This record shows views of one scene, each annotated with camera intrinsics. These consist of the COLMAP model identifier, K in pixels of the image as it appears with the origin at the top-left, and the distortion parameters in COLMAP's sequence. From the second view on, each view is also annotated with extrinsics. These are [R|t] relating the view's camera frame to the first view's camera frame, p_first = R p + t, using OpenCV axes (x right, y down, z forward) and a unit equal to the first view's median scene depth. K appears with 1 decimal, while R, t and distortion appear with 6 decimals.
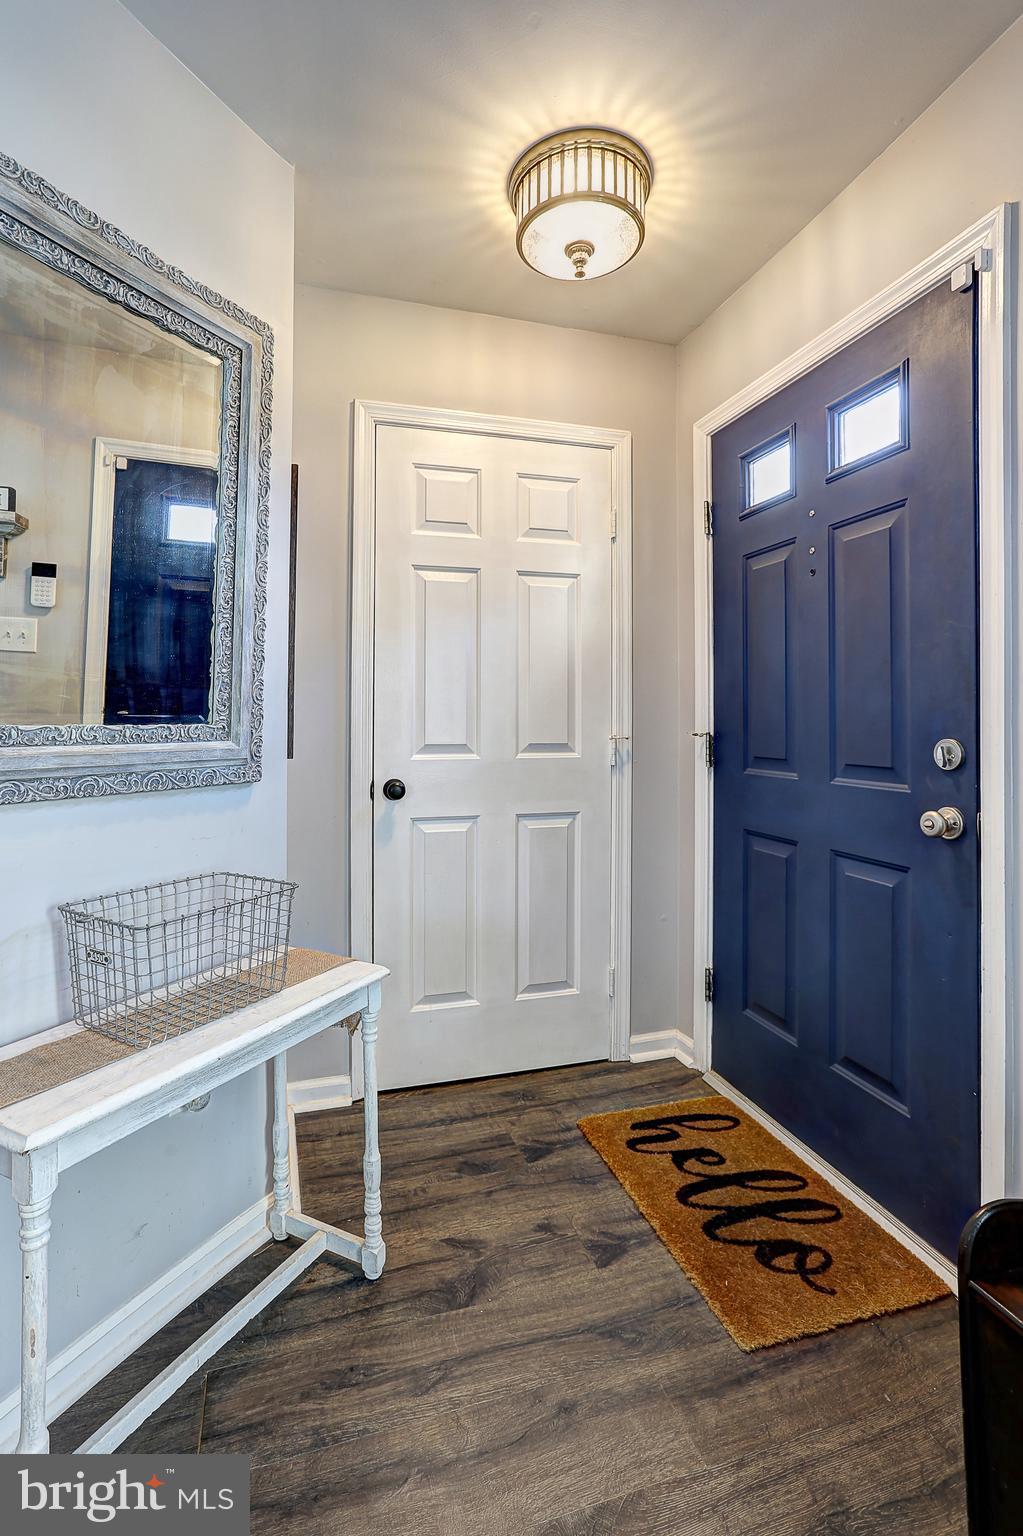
lens RADIAL K [[702.7, 0, 483.0], [0, 702.7, 718.4], [0, 0, 1]] dist [-0.000261, 0.000148]
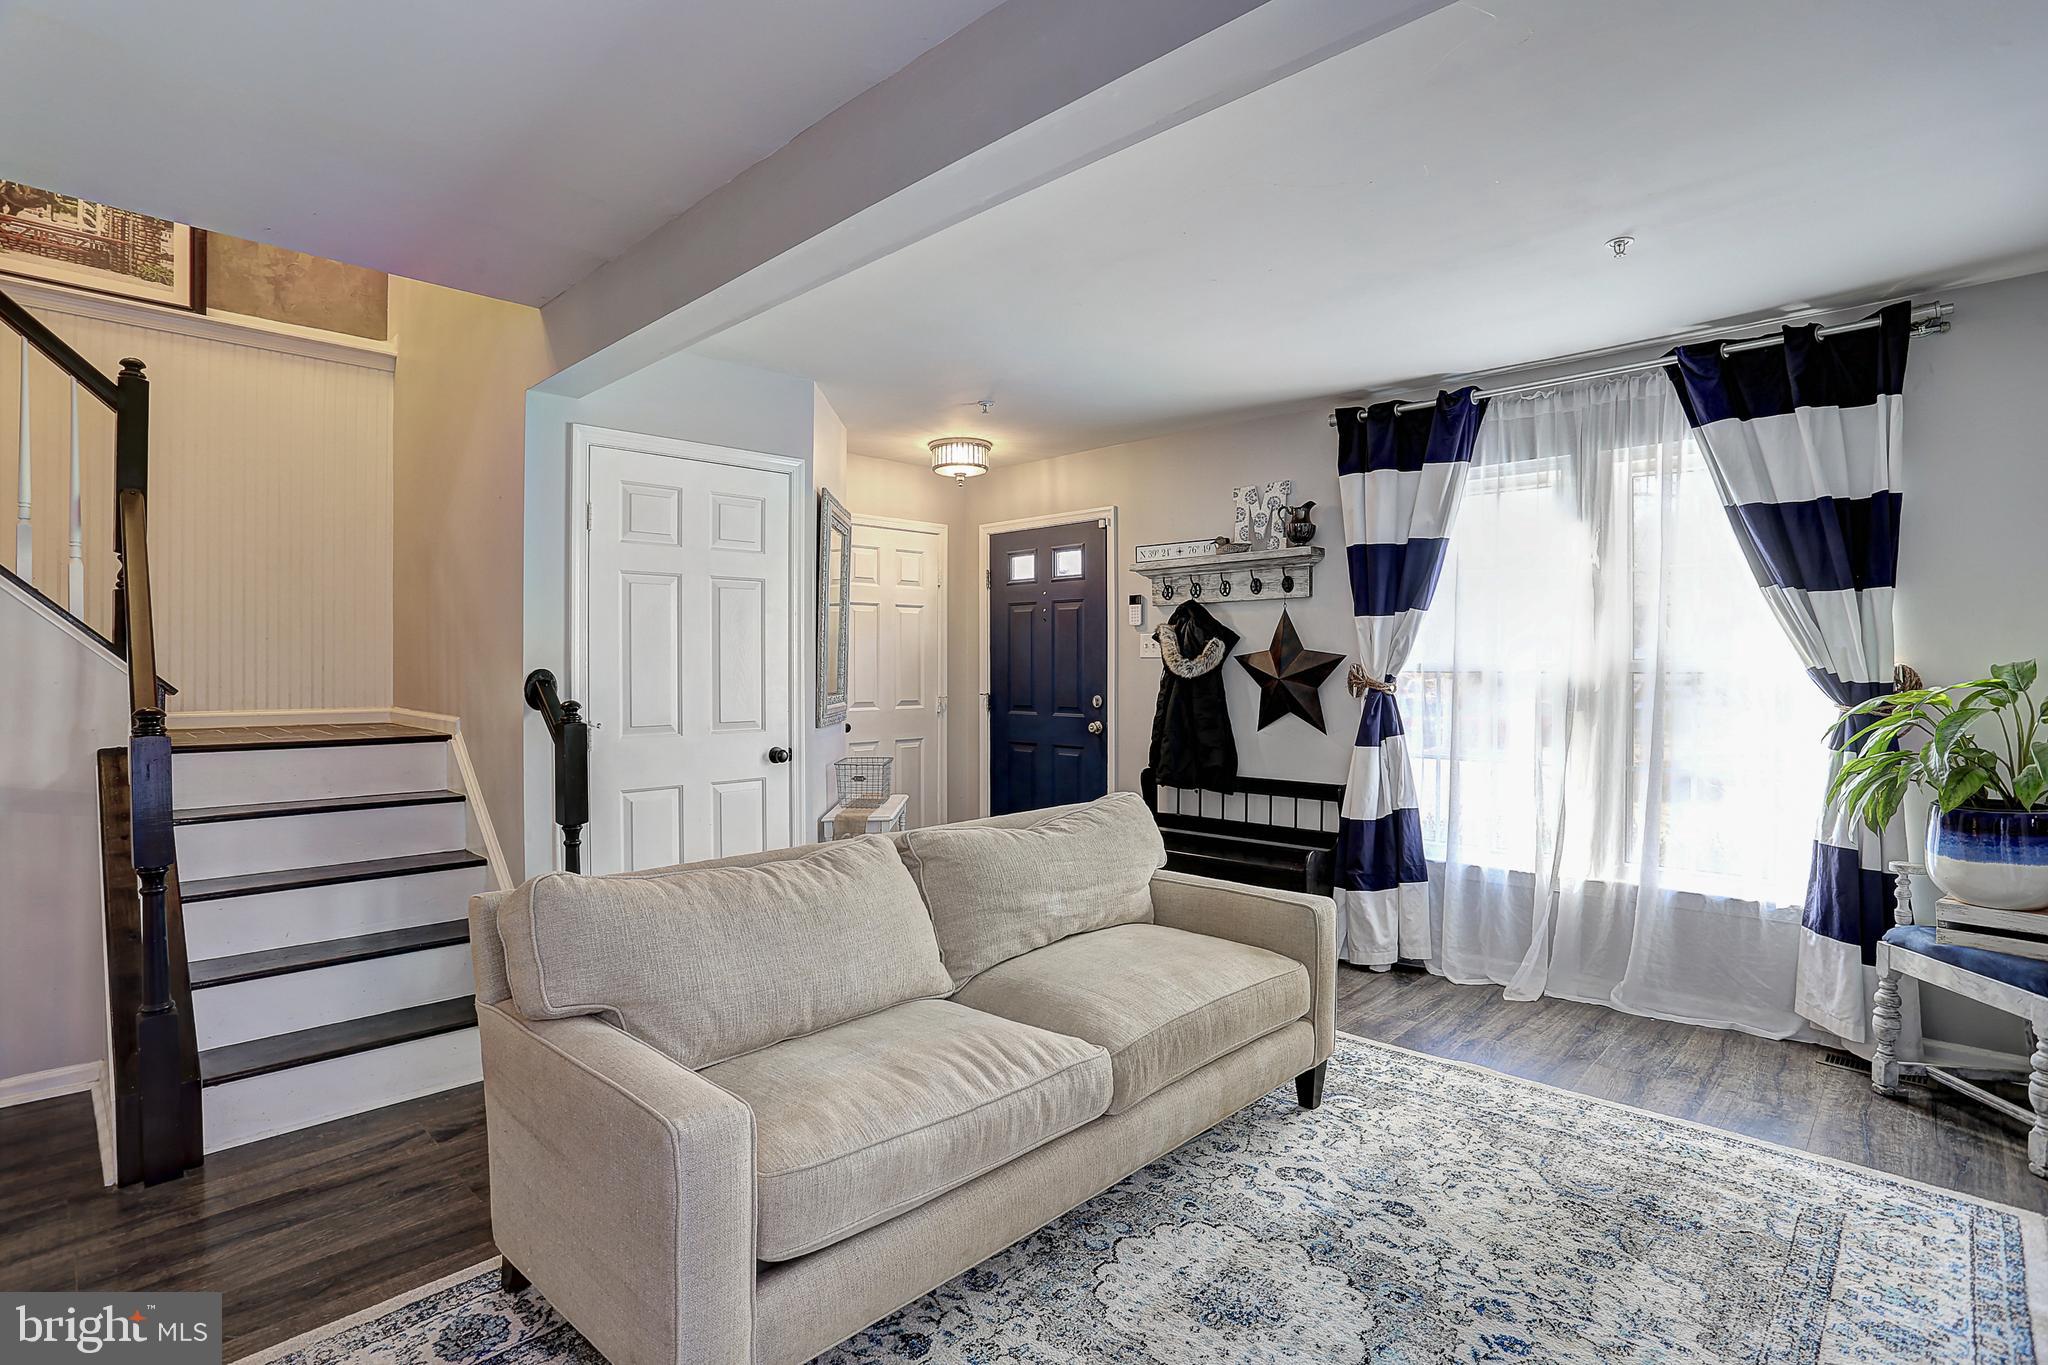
lens RADIAL K [[995.0, 0, 1020.8], [0, 995.0, 665.2], [0, 0, 1]] dist [0.000706, 0.000580]
pose [[0.863320, 0.000094, 0.504657, -1.030245], [-0.000851, 0.999999, 0.001270, -0.063256], [-0.504657, -0.001525, 0.863319, -1.456002]]
